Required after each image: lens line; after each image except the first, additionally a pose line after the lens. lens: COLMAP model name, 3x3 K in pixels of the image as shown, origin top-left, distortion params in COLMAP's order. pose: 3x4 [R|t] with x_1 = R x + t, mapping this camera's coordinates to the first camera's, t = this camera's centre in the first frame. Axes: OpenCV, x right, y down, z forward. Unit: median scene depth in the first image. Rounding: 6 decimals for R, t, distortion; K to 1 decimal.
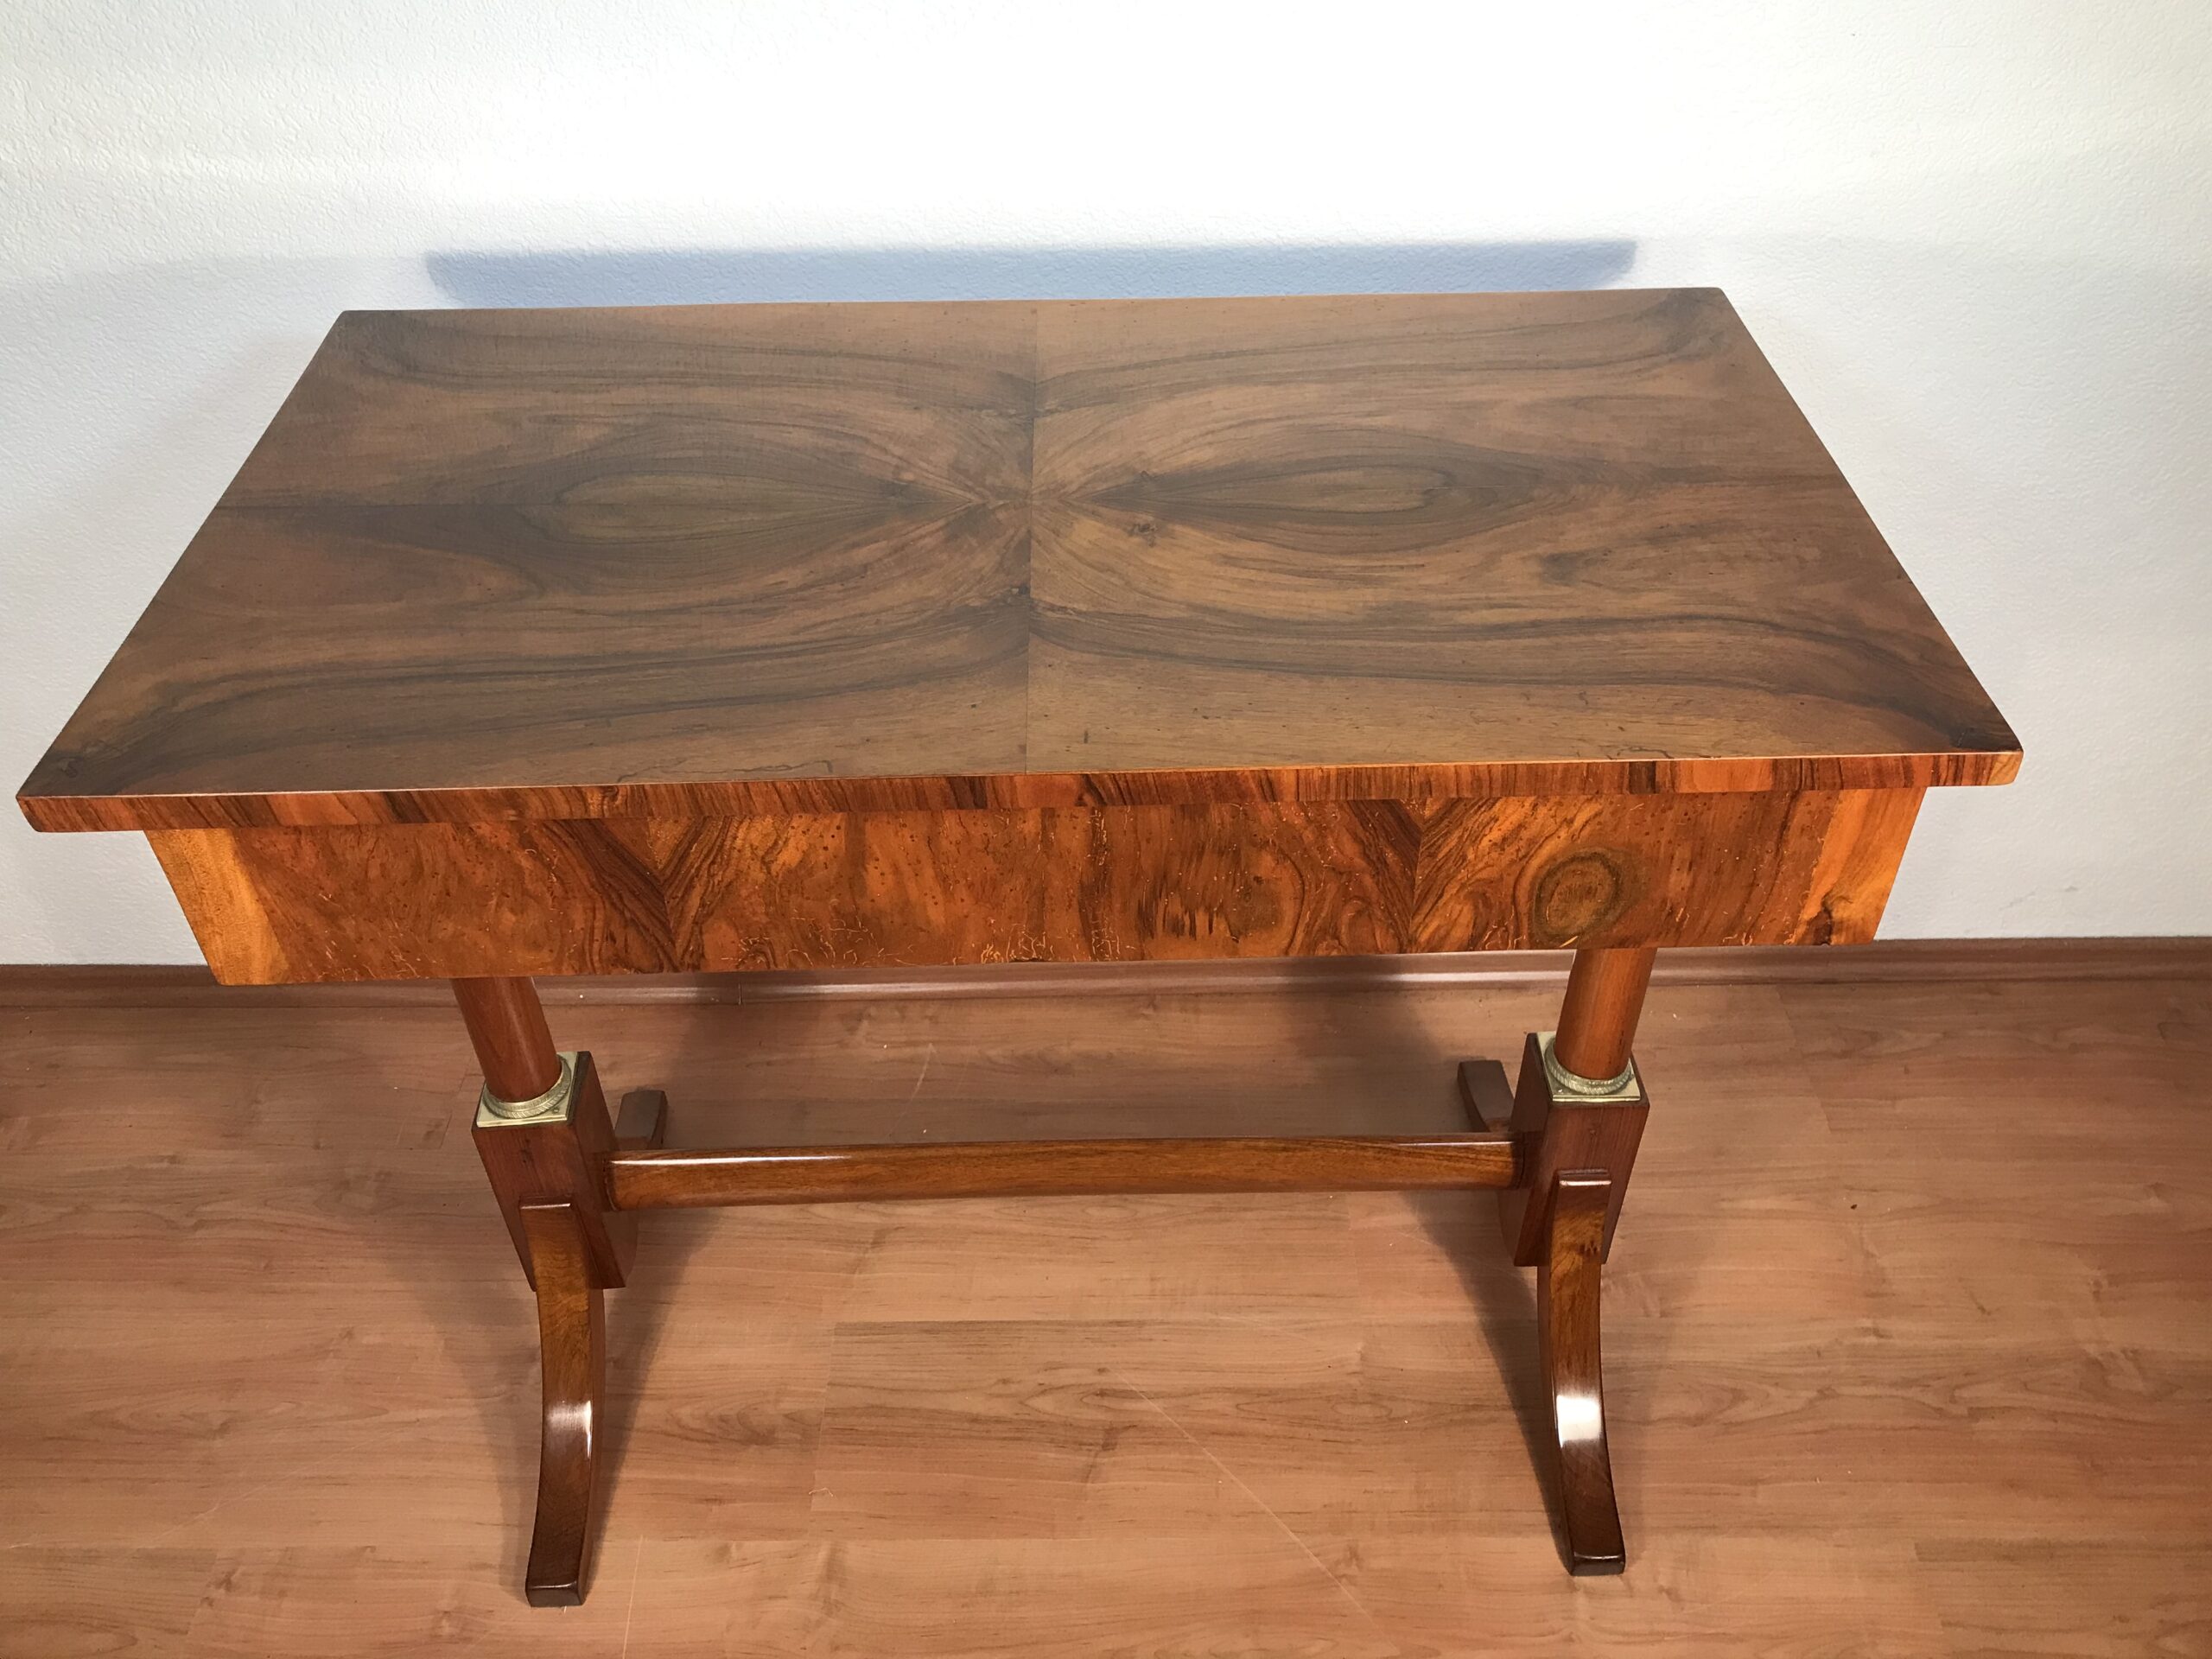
lens RADIAL K [[1803.5, 0, 1104.7], [0, 1803.5, 838.1], [0, 0, 1]] dist [0.016163, 0.014509]
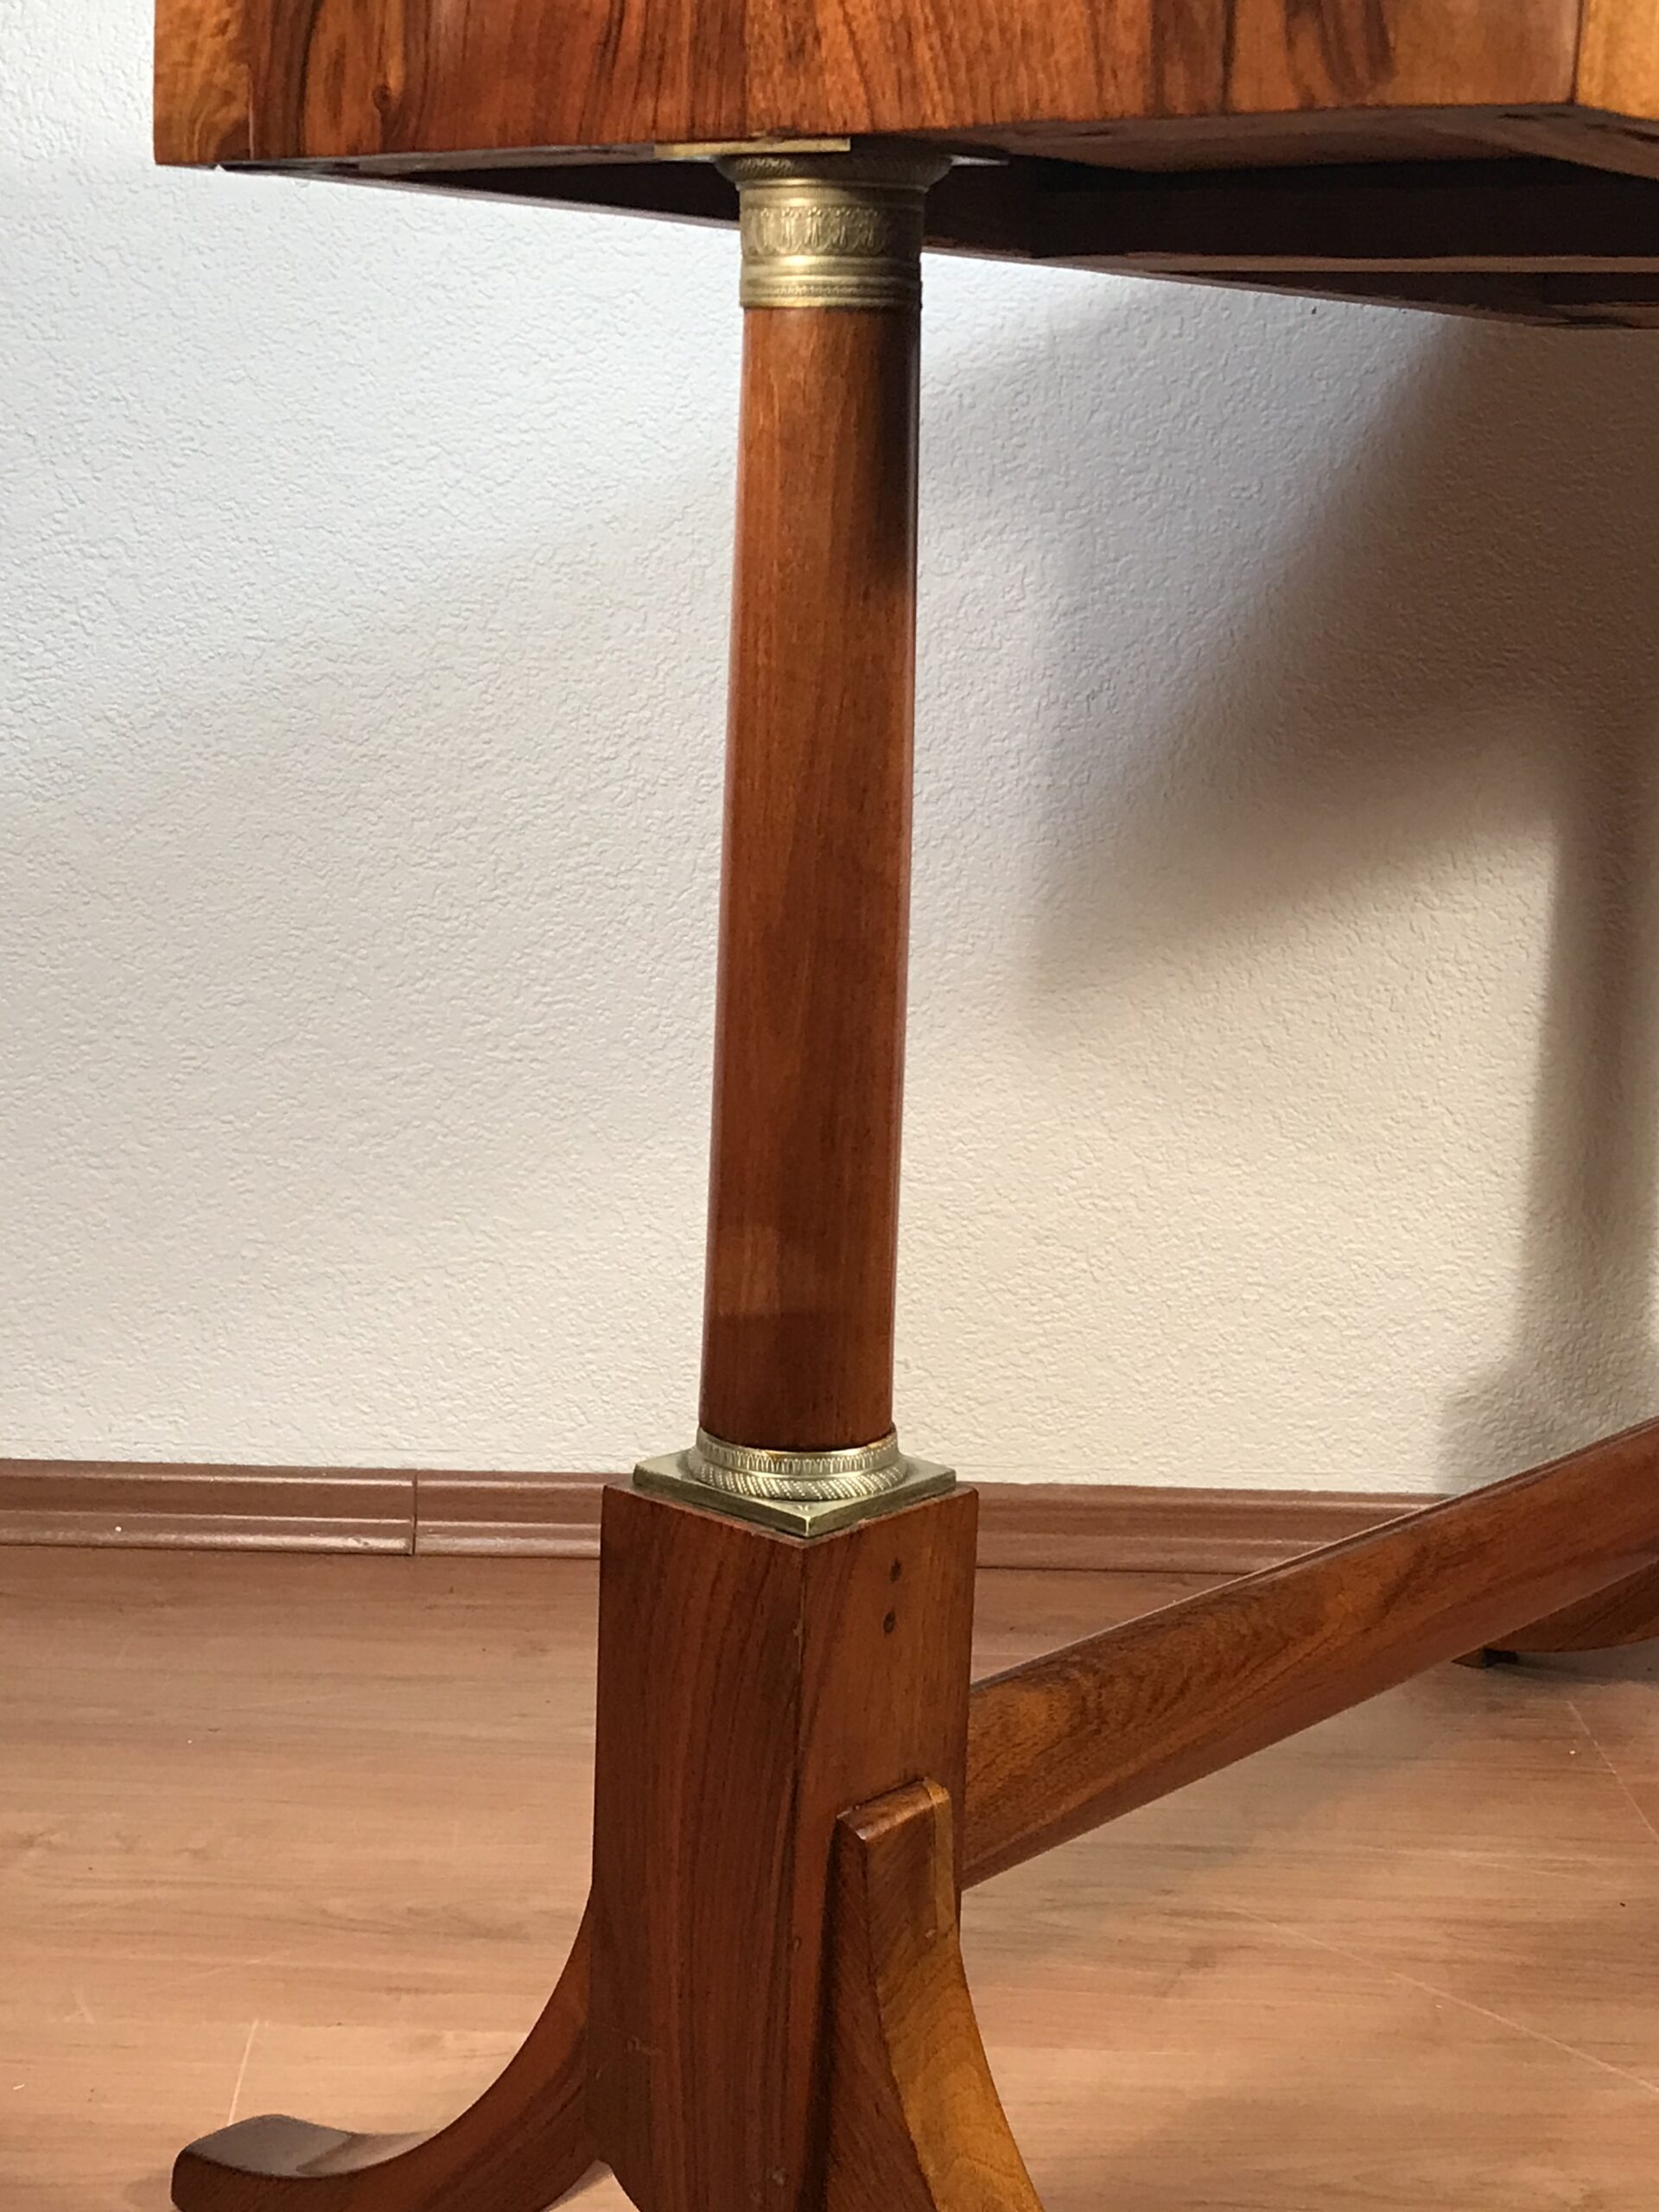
lens RADIAL K [[3294.9, 0, 840.8], [0, 3294.9, 1100.1], [0, 0, 1]] dist [0.029578, 0.000000]
pose [[0.998907, 0.044250, 0.015053, -0.126502], [-0.029970, 0.853516, -0.520204, 0.638368], [-0.035867, 0.519184, 0.853910, 0.120052]]
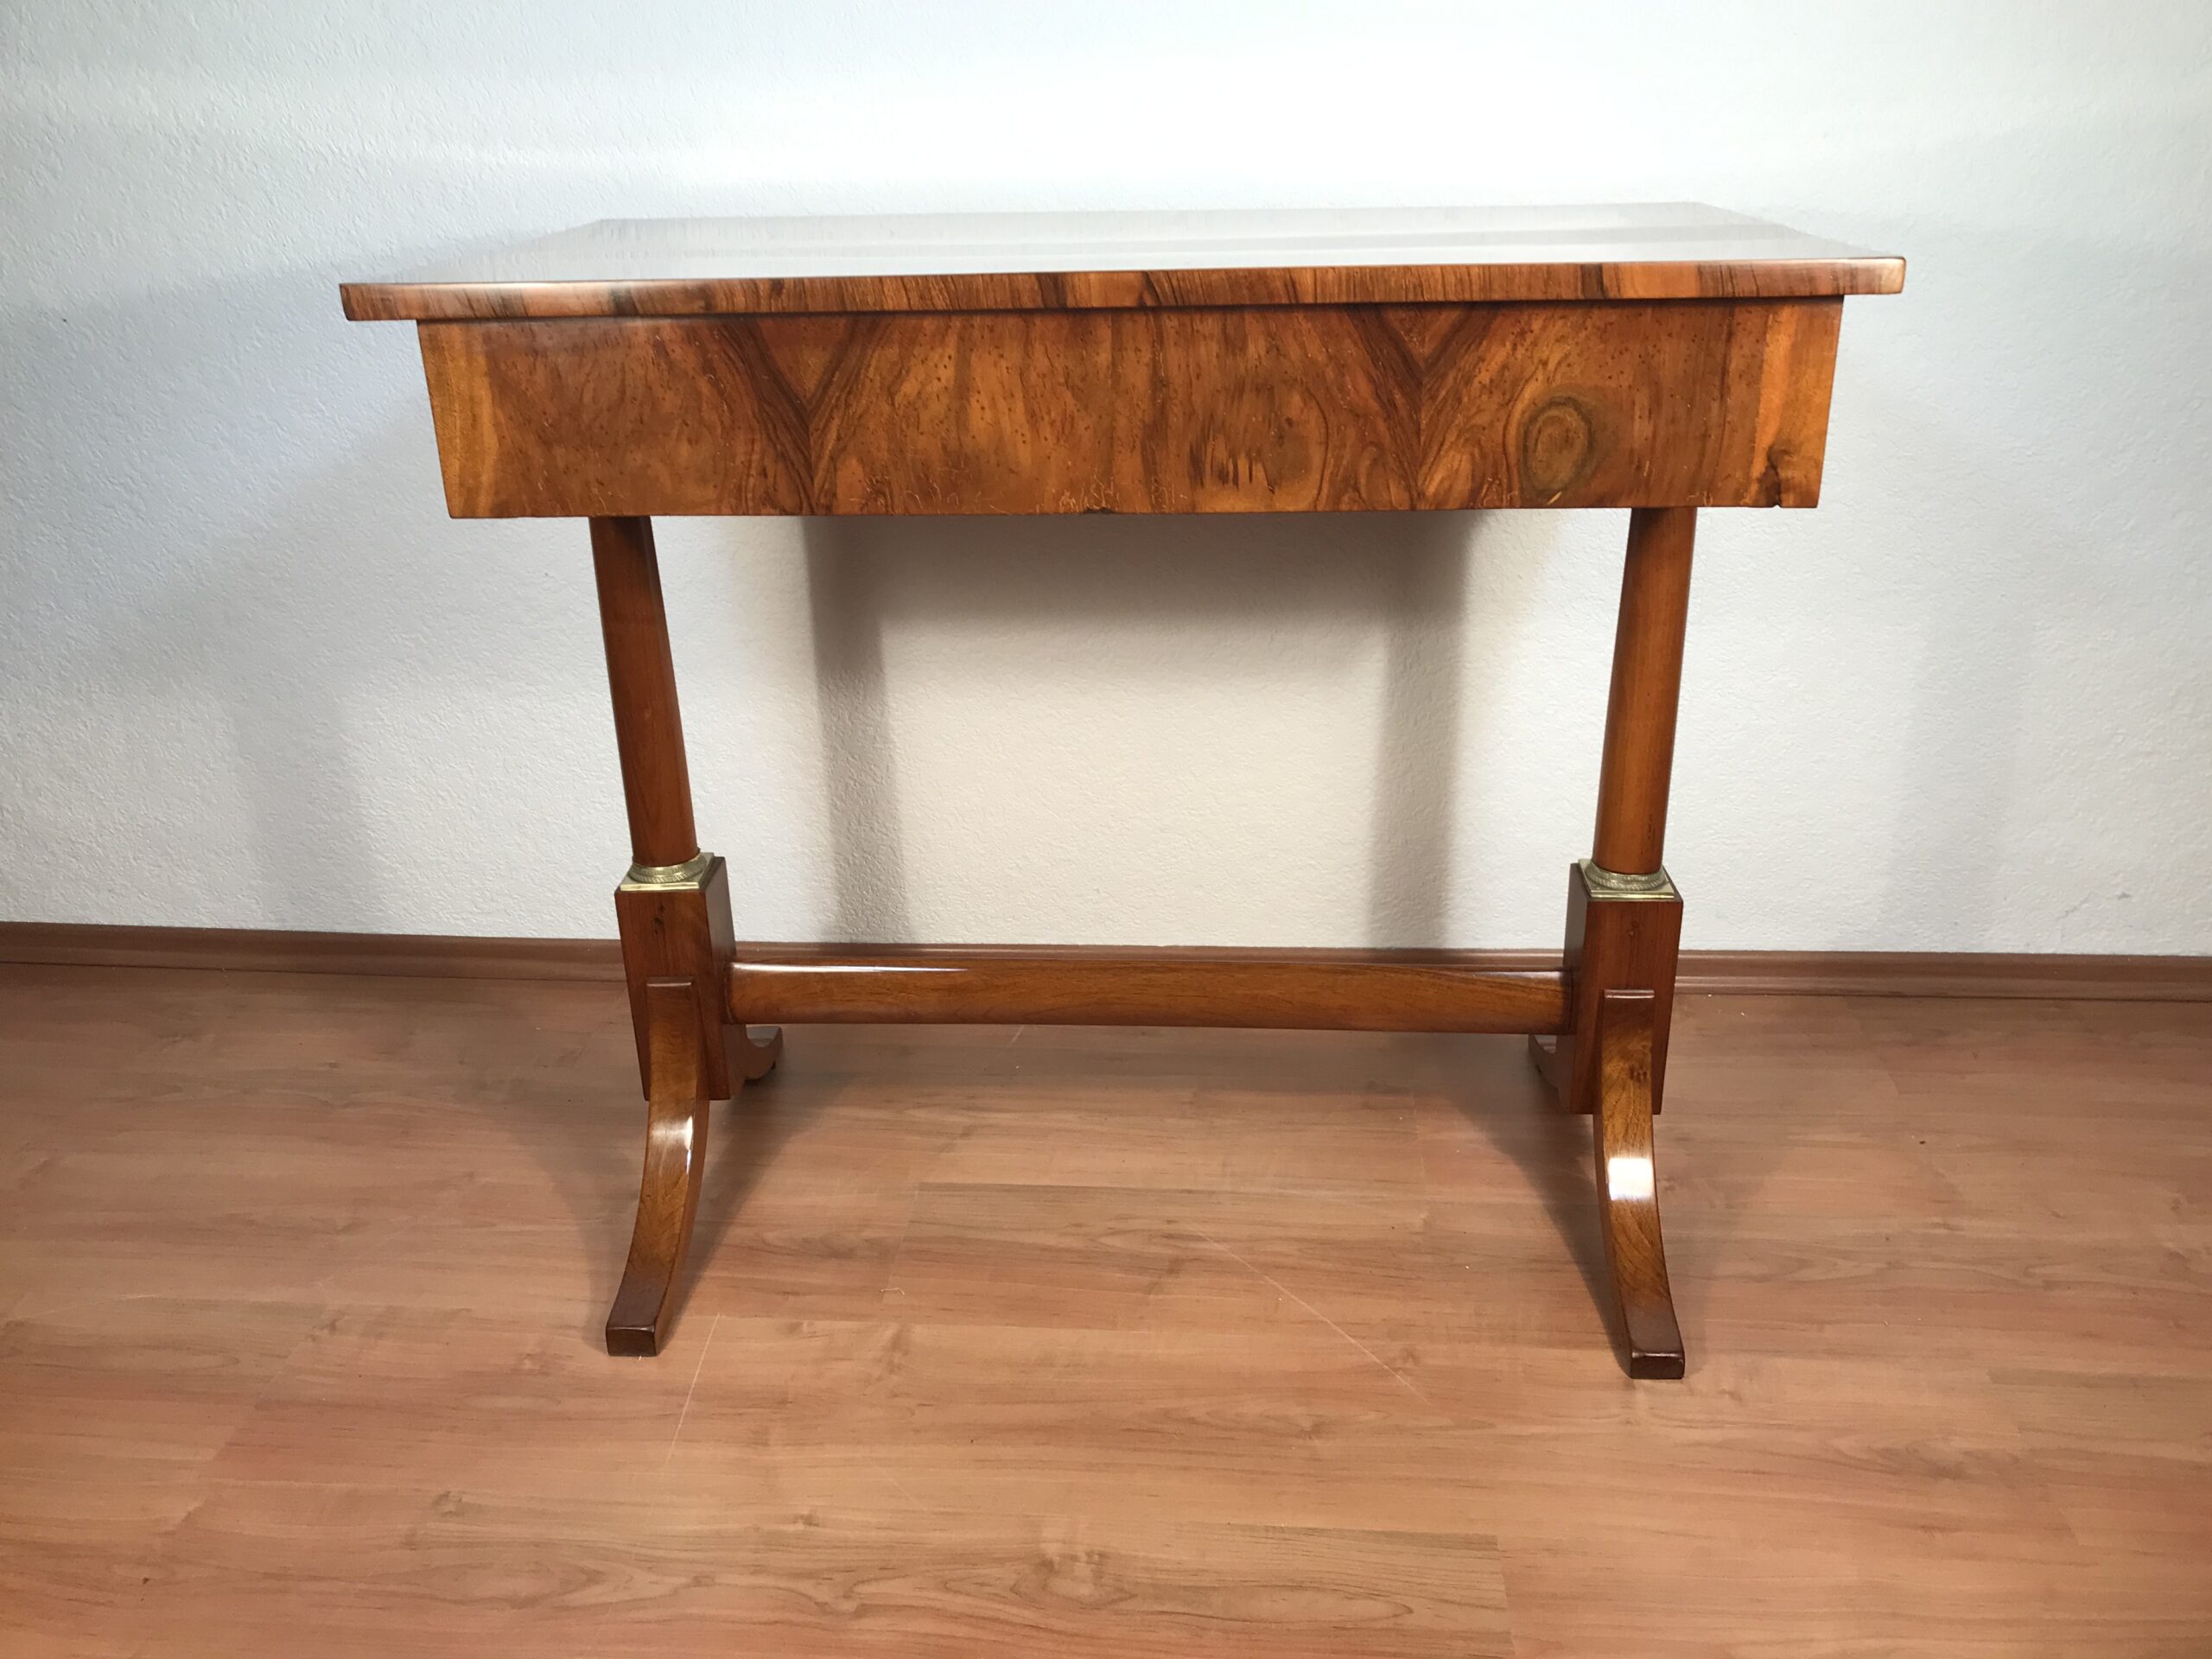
lens RADIAL K [[1803.5, 0, 1108.3], [0, 1803.5, 846.0], [0, 0, 1]] dist [0.016163, 0.014509]
pose [[0.996362, 0.023637, -0.081884, 0.046007], [-0.047605, 0.951270, -0.304661, 0.442572], [0.070693, 0.307450, 0.948935, -0.051845]]
